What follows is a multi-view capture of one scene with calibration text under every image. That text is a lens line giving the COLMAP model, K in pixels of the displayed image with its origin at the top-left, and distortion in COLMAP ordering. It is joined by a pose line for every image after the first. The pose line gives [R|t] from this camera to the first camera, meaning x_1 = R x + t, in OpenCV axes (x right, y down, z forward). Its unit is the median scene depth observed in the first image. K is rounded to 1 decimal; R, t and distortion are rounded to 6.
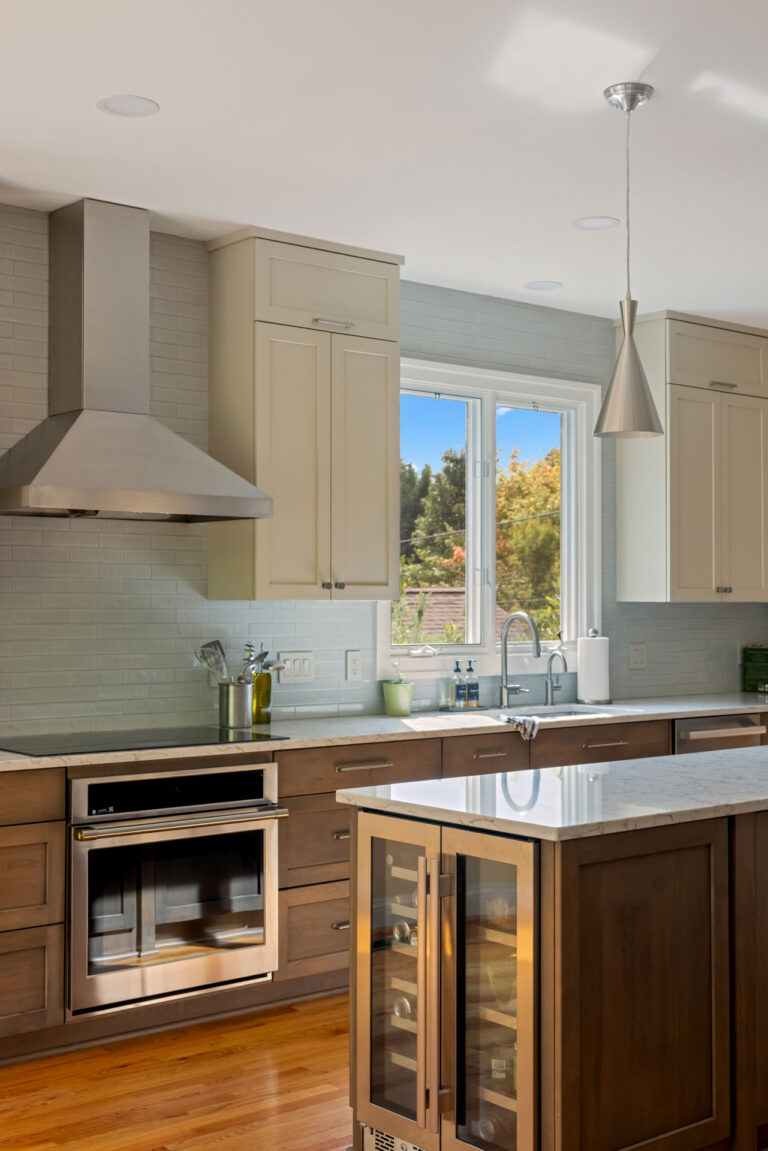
lens RADIAL K [[1433.5, 0, 361.6], [0, 1433.5, 548.5], [0, 0, 1]] dist [-0.004696, 0.018676]
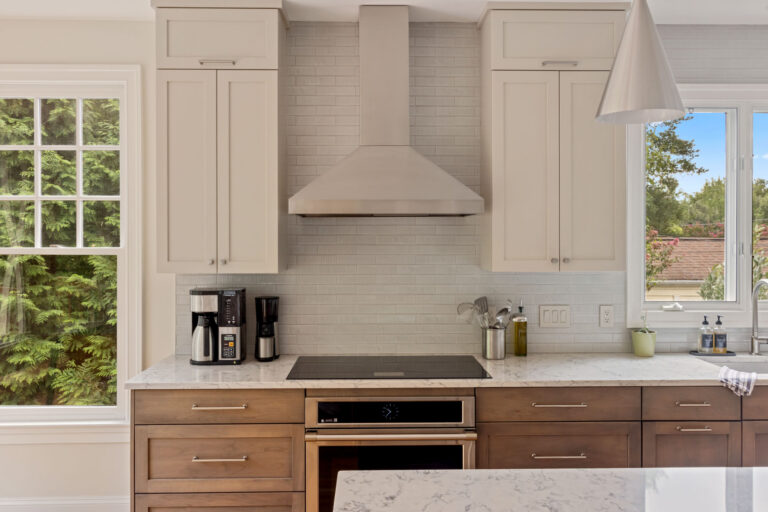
lens RADIAL K [[629.7, 0, 374.6], [0, 629.7, 239.9], [0, 0, 1]] dist [0.002699, 0.004505]
pose [[0.792296, -0.002429, -0.610132, 0.194777], [0.025027, 0.999280, 0.028521, -0.014137], [0.609623, -0.037866, 0.791787, 0.413528]]
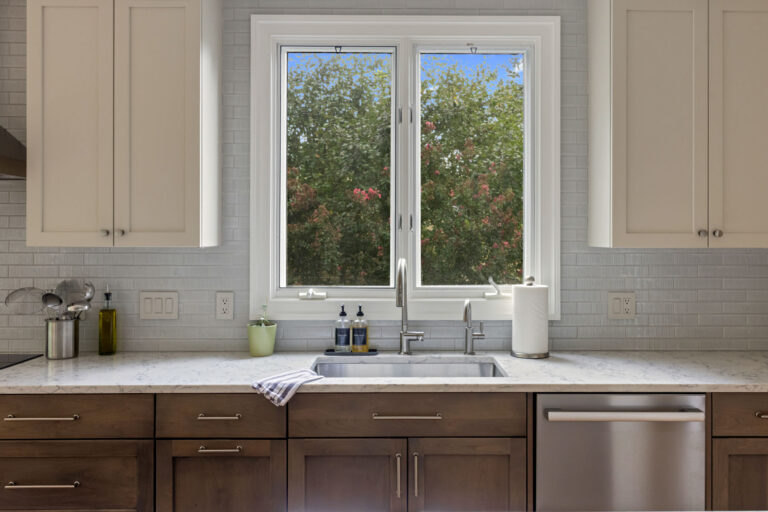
lens RADIAL K [[671.5, 0, 385.0], [0, 671.5, 231.2], [0, 0, 1]] dist [0.010035, 0.003852]
pose [[0.783505, -0.005898, -0.621357, 0.427880], [0.023569, 0.999517, 0.020232, 0.018692], [0.620938, -0.030497, 0.783266, 0.711203]]
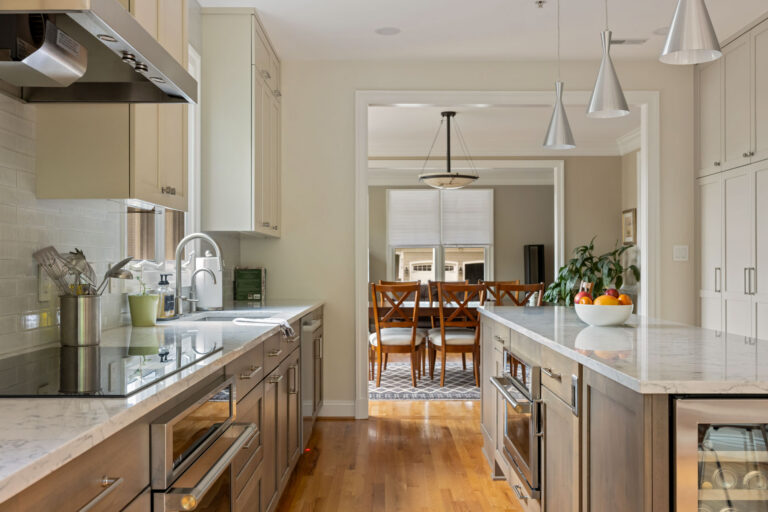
lens RADIAL K [[799.9, 0, 384.3], [0, 799.9, 263.9], [0, 0, 1]] dist [-0.002597, 0.002938]
pose [[0.633174, -0.001965, 0.774007, -0.332716], [-0.025084, 0.999419, 0.023058, 0.056867], [-0.773603, -0.034015, 0.632757, 0.526260]]
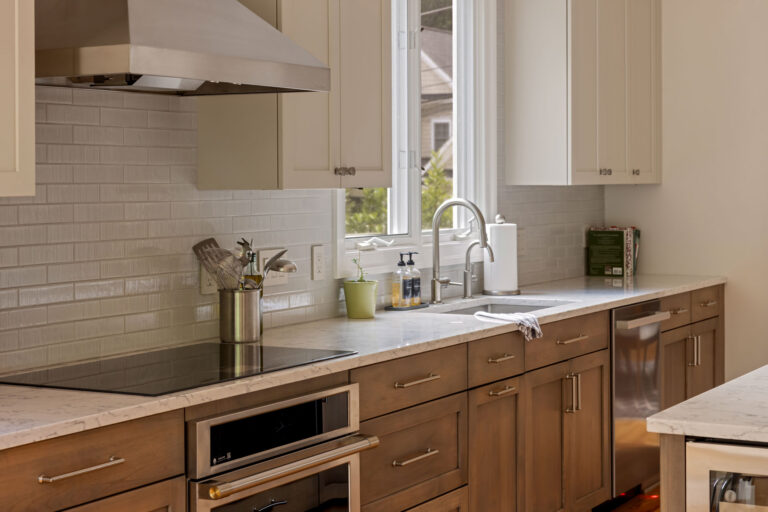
lens RADIAL K [[1457.1, 0, 385.1], [0, 1457.1, 183.1], [0, 0, 1]] dist [0.045789, -0.216800]
pose [[0.928356, -0.008762, 0.371589, -0.310490], [-0.005890, 0.999250, 0.038277, -0.000575], [-0.371646, -0.037723, 0.927608, 0.174882]]
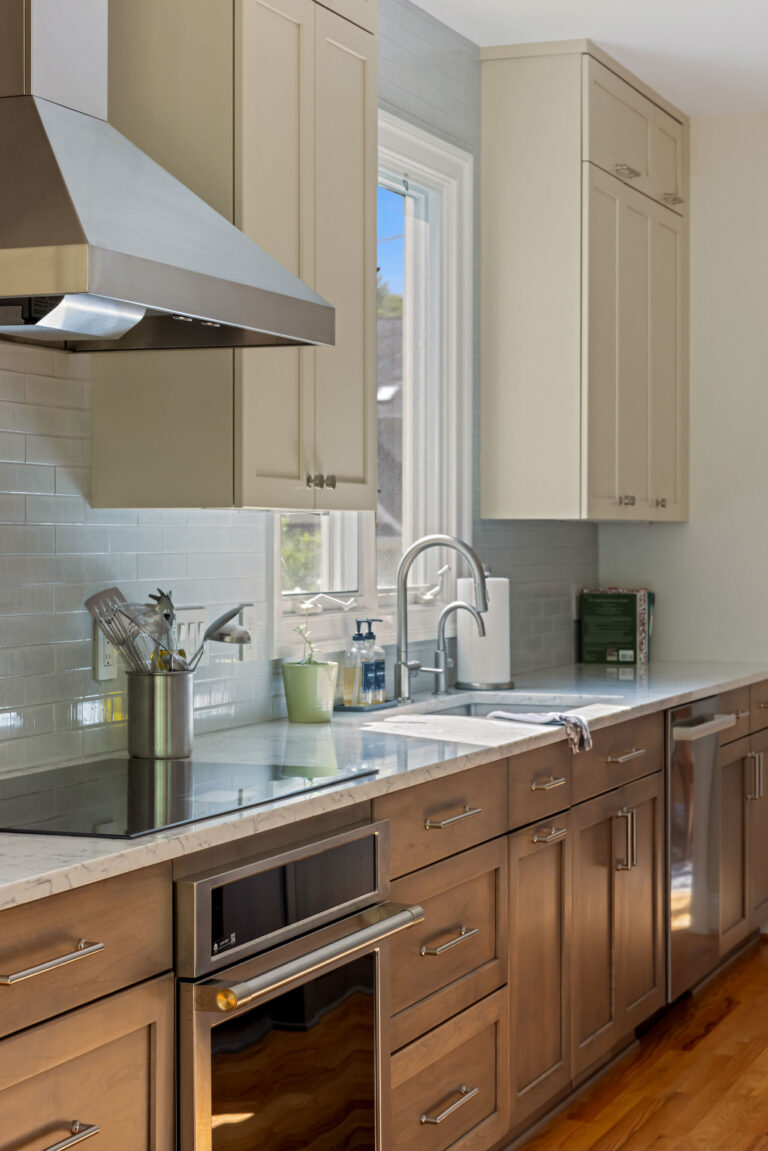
lens RADIAL K [[2183.8, 0, 360.4], [0, 2183.8, 529.7], [0, 0, 1]] dist [0.045789, -0.216800]
pose [[0.873743, -0.000913, 0.486387, -0.387178], [-0.015161, 0.999461, 0.029111, 0.019174], [-0.486151, -0.032810, 0.873259, 0.274786]]
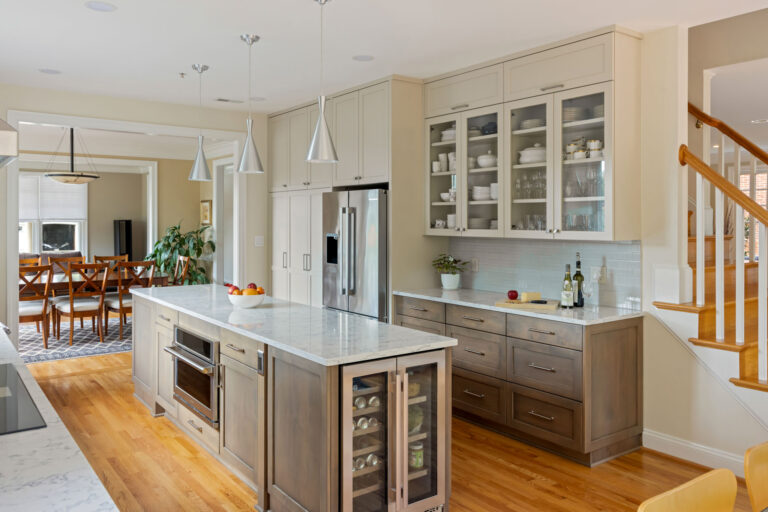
lens RADIAL K [[605.8, 0, 382.9], [0, 605.8, 222.4], [0, 0, 1]] dist [0.002704, 0.000006]
pose [[0.048766, -0.004403, 0.998801, -0.471611], [-0.036932, 0.999298, 0.006209, 0.000537], [-0.998127, -0.037190, 0.048569, 0.590043]]
